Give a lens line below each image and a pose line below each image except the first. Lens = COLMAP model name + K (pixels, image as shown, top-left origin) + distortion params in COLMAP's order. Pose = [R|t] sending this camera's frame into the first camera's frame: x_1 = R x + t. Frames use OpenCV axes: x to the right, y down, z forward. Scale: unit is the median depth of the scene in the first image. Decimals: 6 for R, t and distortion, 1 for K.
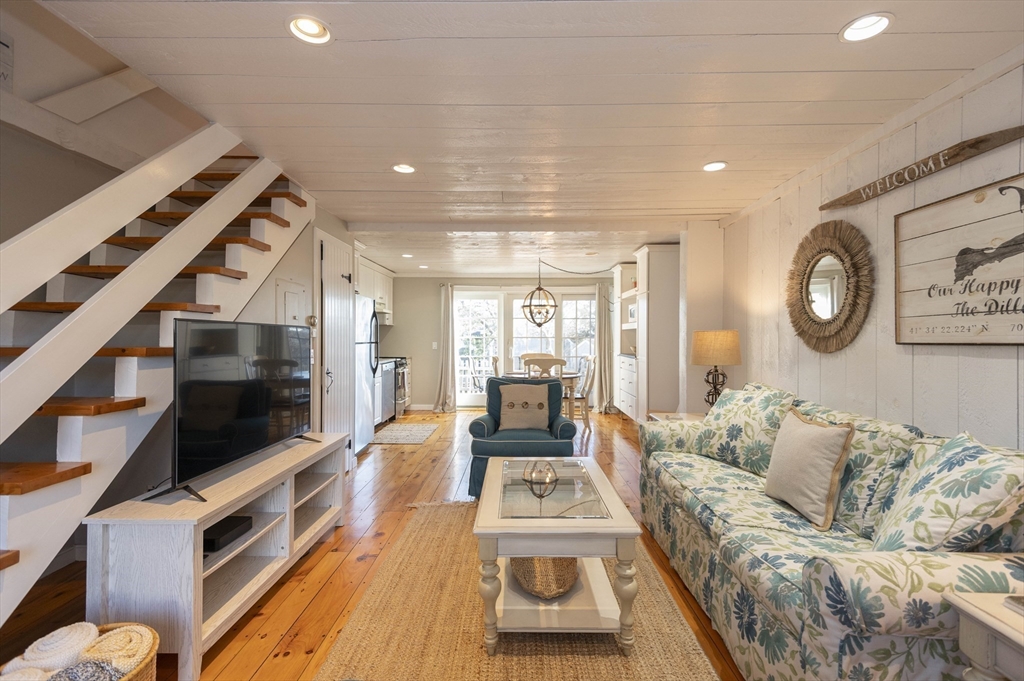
lens RADIAL K [[454.6, 0, 512.3], [0, 454.6, 337.8], [0, 0, 1]] dist [0.002838, -0.000179]
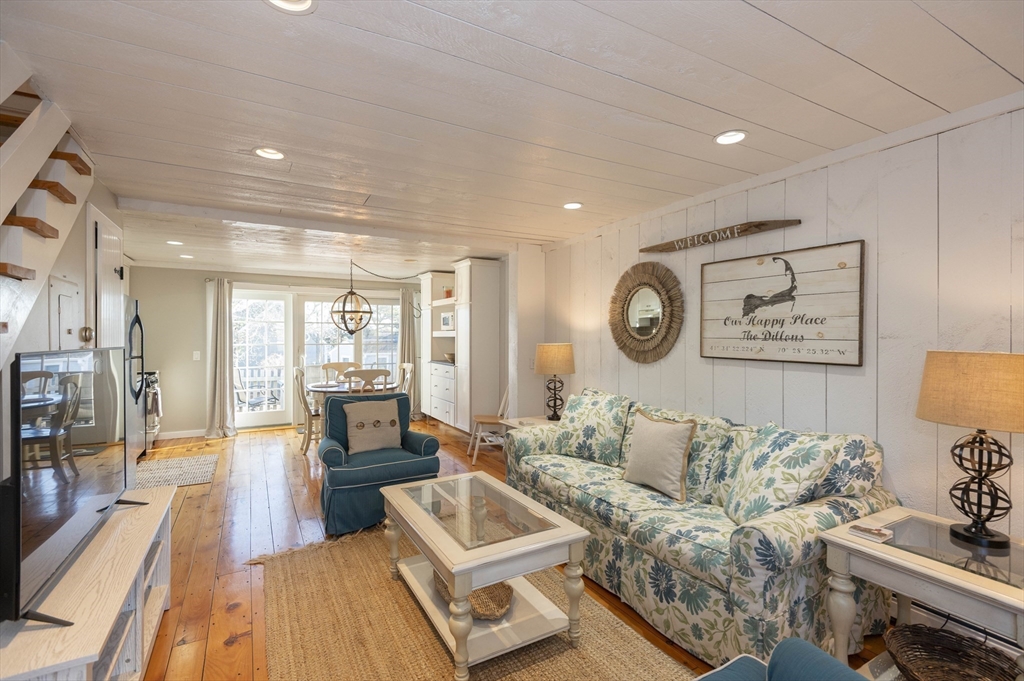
lens RADIAL K [[458.1, 0, 509.2], [0, 458.1, 340.5], [0, 0, 1]] dist [0.020225, -0.000148]
pose [[0.868266, -0.005045, 0.496073, -0.315134], [0.001478, 0.999970, 0.007583, -0.045628], [-0.496097, -0.005851, 0.868247, 0.069150]]
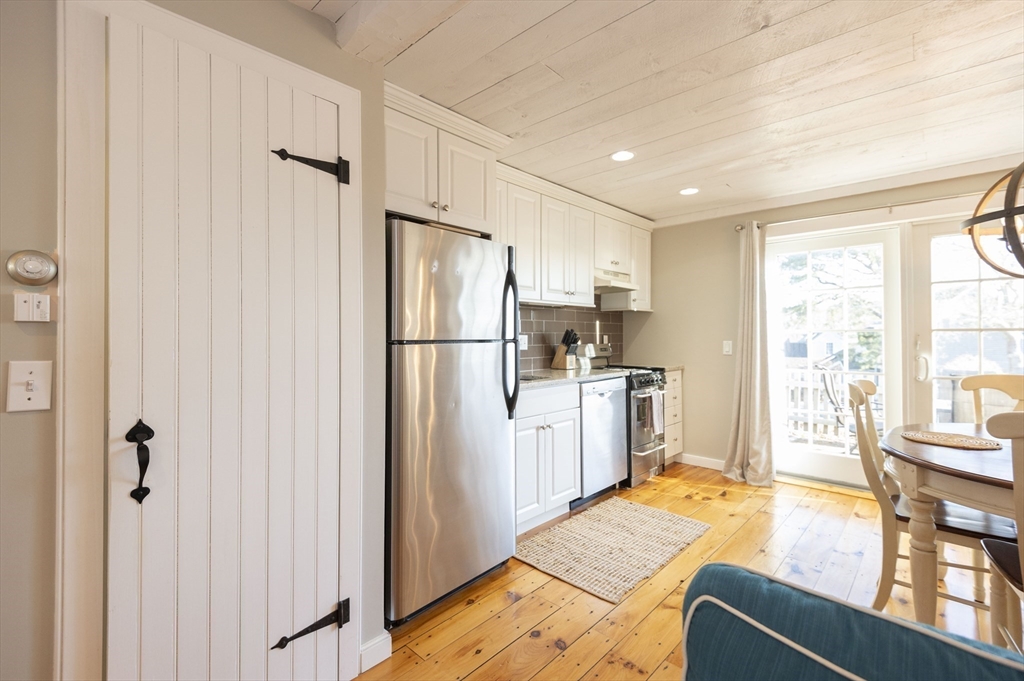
lens RADIAL K [[464.6, 0, 514.1], [0, 464.6, 332.3], [0, 0, 1]] dist [0.014614, -0.000303]
pose [[0.744742, -0.009105, -0.667290, 0.011894], [0.003325, 0.999945, -0.009932, 0.014596], [0.667344, 0.005178, 0.744732, 1.381982]]
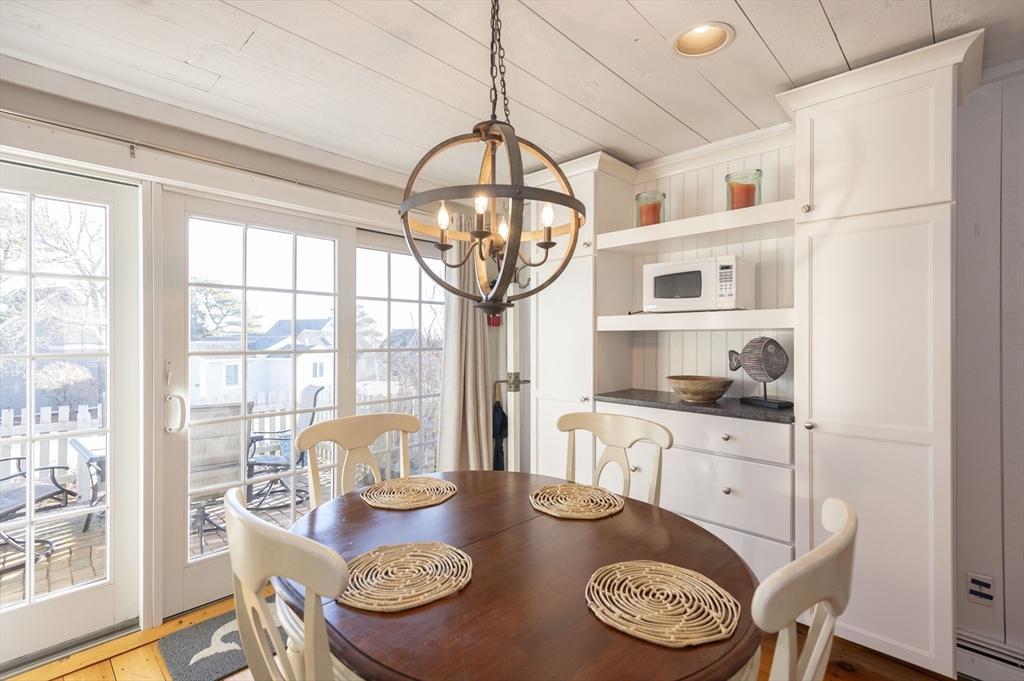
lens RADIAL K [[467.5, 0, 515.5], [0, 467.5, 337.9], [0, 0, 1]] dist [0.023770, -0.013843]
pose [[0.677772, 0.000497, 0.735272, -0.239319], [0.000791, 0.999999, -0.001405, -0.031774], [-0.735272, 0.001534, 0.677770, 2.120097]]
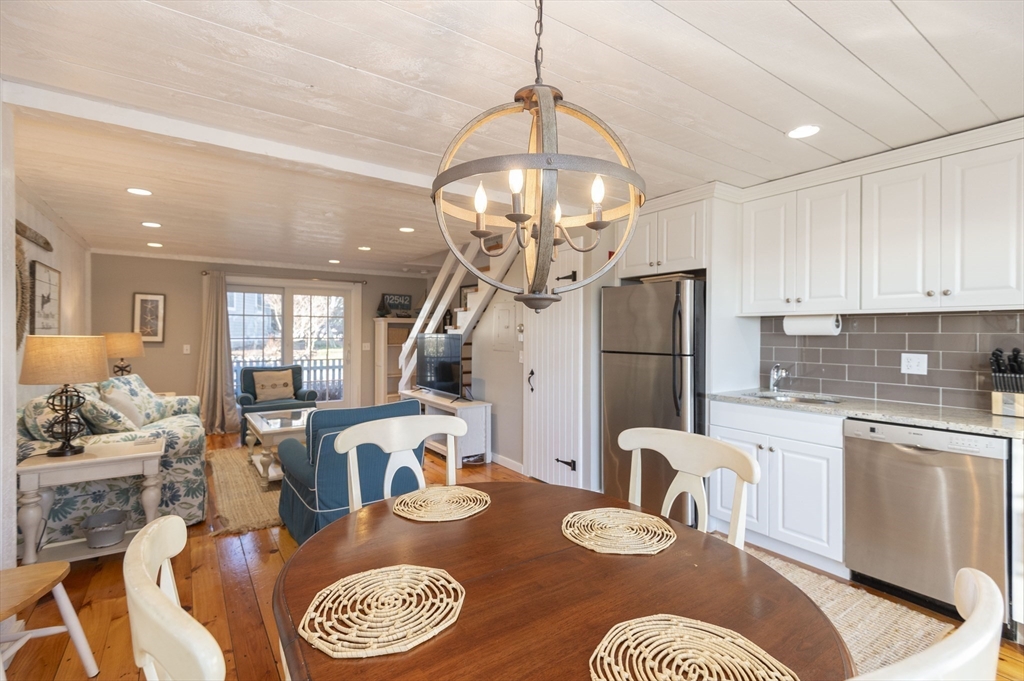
lens RADIAL K [[481.4, 0, 543.9], [0, 481.4, 334.2], [0, 0, 1]] dist [0.019383, -0.016223]
pose [[-0.787975, -0.003368, -0.615698, 0.440455], [-0.006717, 0.999973, 0.003127, -0.036122], [0.615670, 0.006599, -0.787976, 2.895230]]
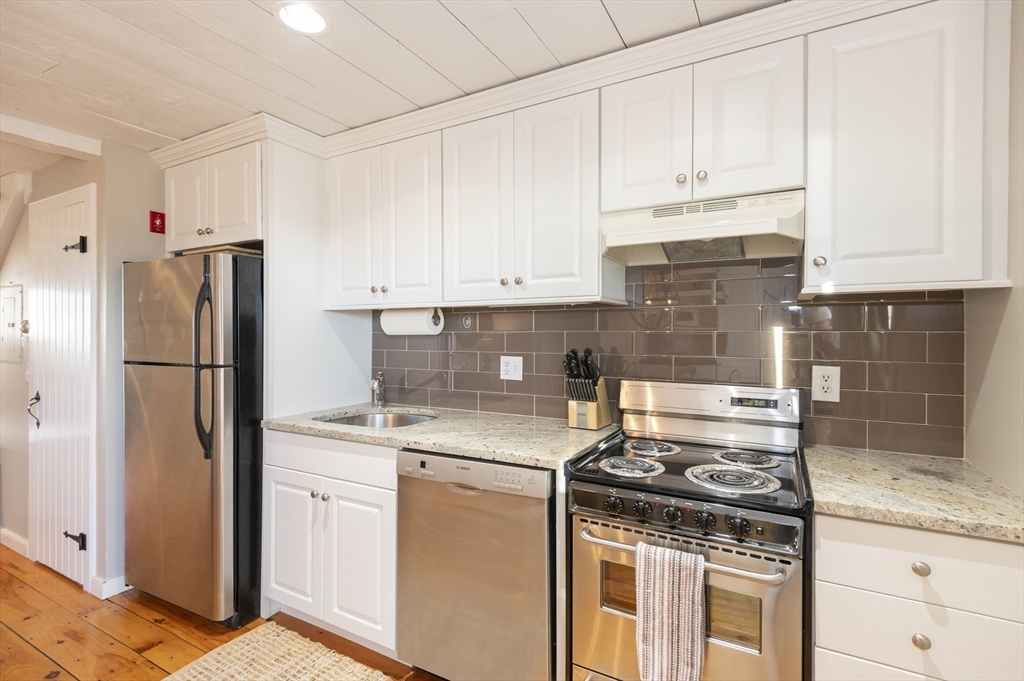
lens RADIAL K [[466.5, 0, 531.5], [0, 466.5, 335.0], [0, 0, 1]] dist [0.003513, 0.000062]
pose [[-0.452039, 0.000198, -0.891998, -0.159912], [-0.001228, 0.999999, 0.000845, -0.034852], [0.891997, 0.001478, -0.452038, 2.987197]]
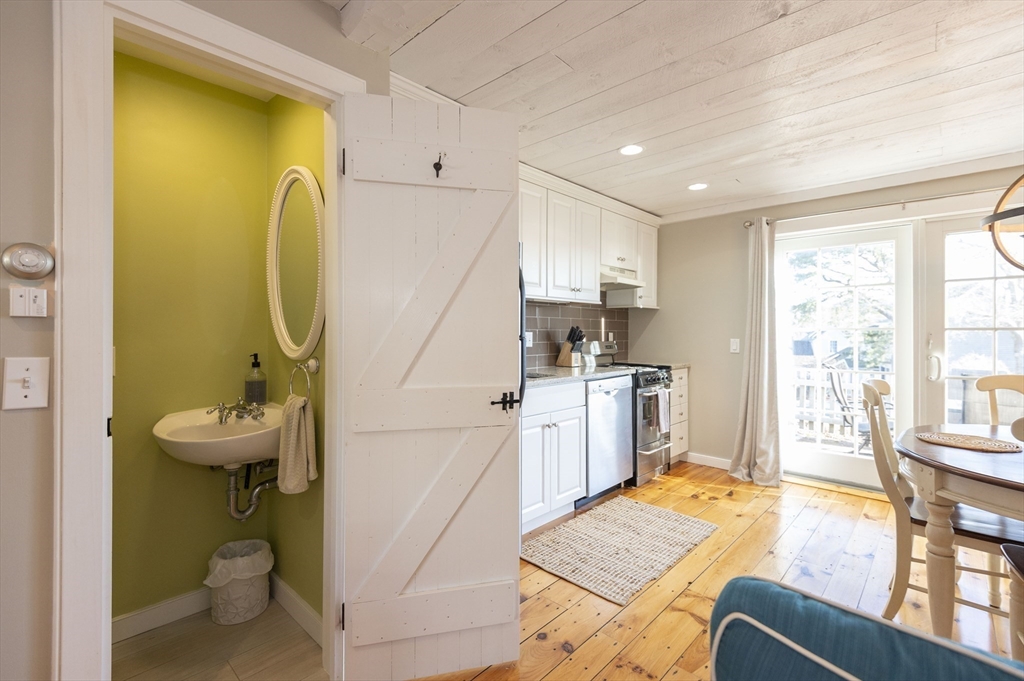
lens RADIAL K [[464.6, 0, 514.1], [0, 464.6, 332.3], [0, 0, 1]] dist [0.014614, -0.000303]
pose [[0.741863, -0.000501, -0.670551, -0.006423], [-0.001453, 0.999996, -0.002354, 0.013087], [0.670550, 0.002721, 0.741860, 1.388273]]
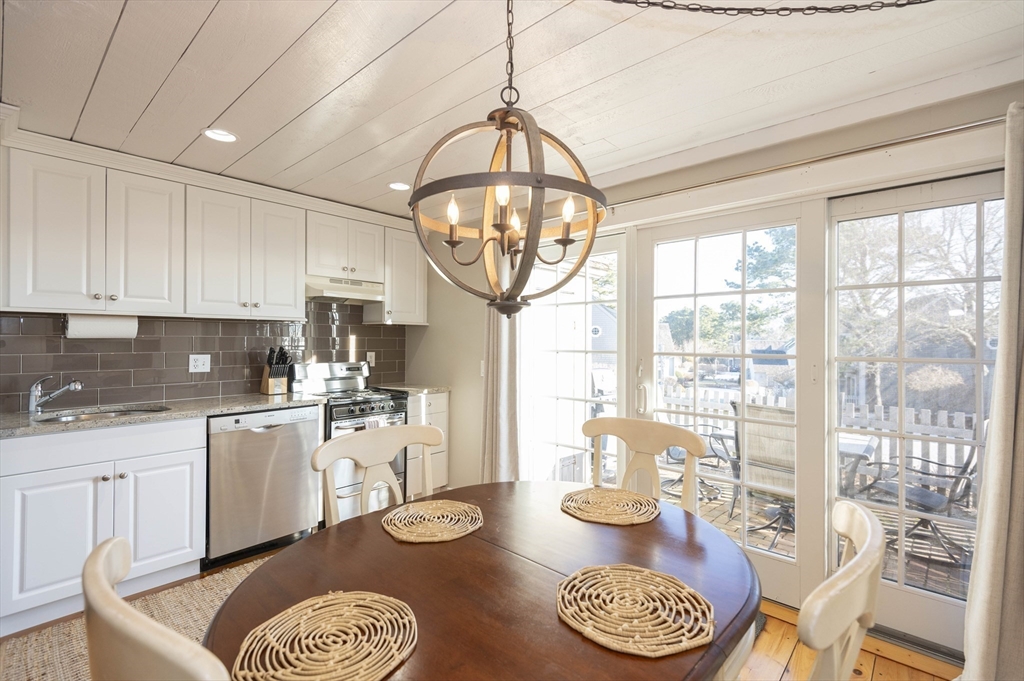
lens RADIAL K [[465.0, 0, 498.4], [0, 465.0, 339.3], [0, 0, 1]] dist [0.017430, -0.000171]
pose [[0.747088, 0.000255, -0.664725, 0.480680], [-0.004414, 0.999980, -0.004577, -0.031006], [0.664710, 0.006353, 0.747074, 2.112235]]
